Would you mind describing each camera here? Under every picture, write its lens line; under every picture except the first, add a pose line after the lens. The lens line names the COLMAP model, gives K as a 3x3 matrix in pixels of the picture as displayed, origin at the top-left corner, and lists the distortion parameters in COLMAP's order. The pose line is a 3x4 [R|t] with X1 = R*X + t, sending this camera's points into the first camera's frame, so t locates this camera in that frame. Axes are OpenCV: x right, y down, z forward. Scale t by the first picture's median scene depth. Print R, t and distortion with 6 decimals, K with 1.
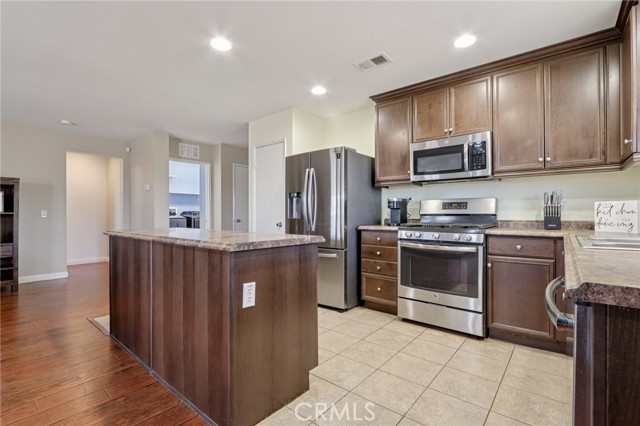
lens RADIAL K [[296.4, 0, 318.6], [0, 296.4, 213.2], [0, 0, 1]] dist [-0.018749, 0.000184]
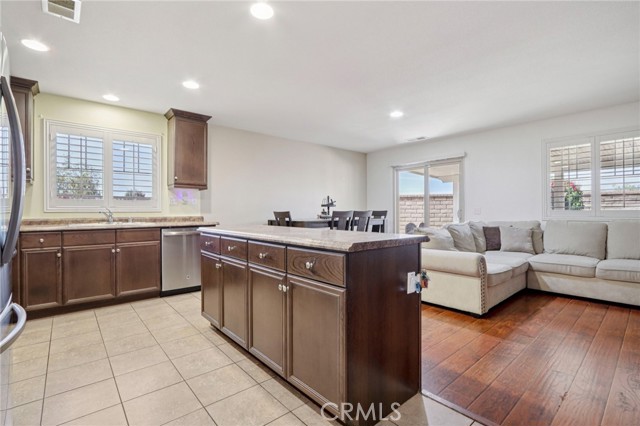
lens RADIAL K [[296.5, 0, 315.7], [0, 296.5, 211.5], [0, 0, 1]] dist [-0.019646, 0.000190]
pose [[-0.986613, 0.006098, 0.162965, -0.495198], [0.005594, 0.999978, -0.003555, 0.003536], [-0.162983, -0.002595, -0.986625, 1.443858]]
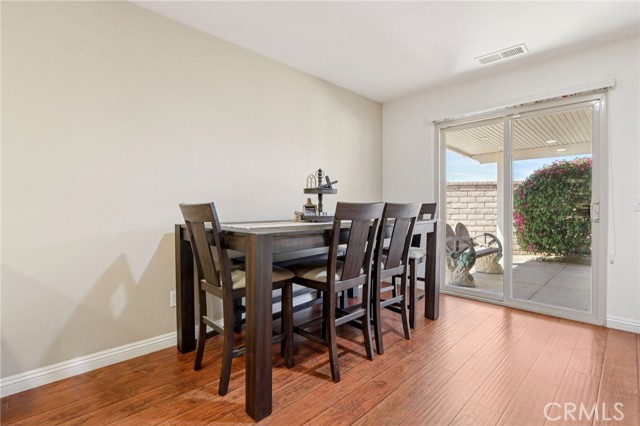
lens RADIAL K [[313.4, 0, 318.9], [0, 313.4, 209.4], [0, 0, 1]] dist [-0.001234, -0.000004]
pose [[-0.996338, 0.002881, 0.085452, -0.348045], [0.003431, 0.999974, 0.006296, 0.005743], [-0.085432, 0.006566, -0.996322, 0.505031]]
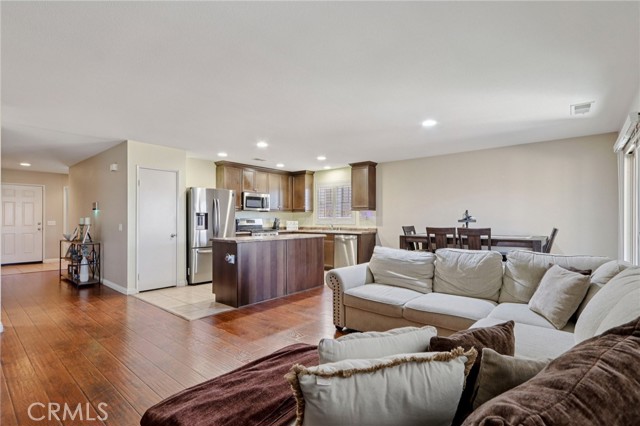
lens RADIAL K [[308.9, 0, 318.4], [0, 308.9, 216.9], [0, 0, 1]] dist [-0.018499, 0.000573]
pose [[0.010452, 0.006599, 0.999924, -1.975028], [-0.002022, 0.999976, -0.006578, -0.047752], [-0.999943, -0.001953, 0.010465, 0.466985]]
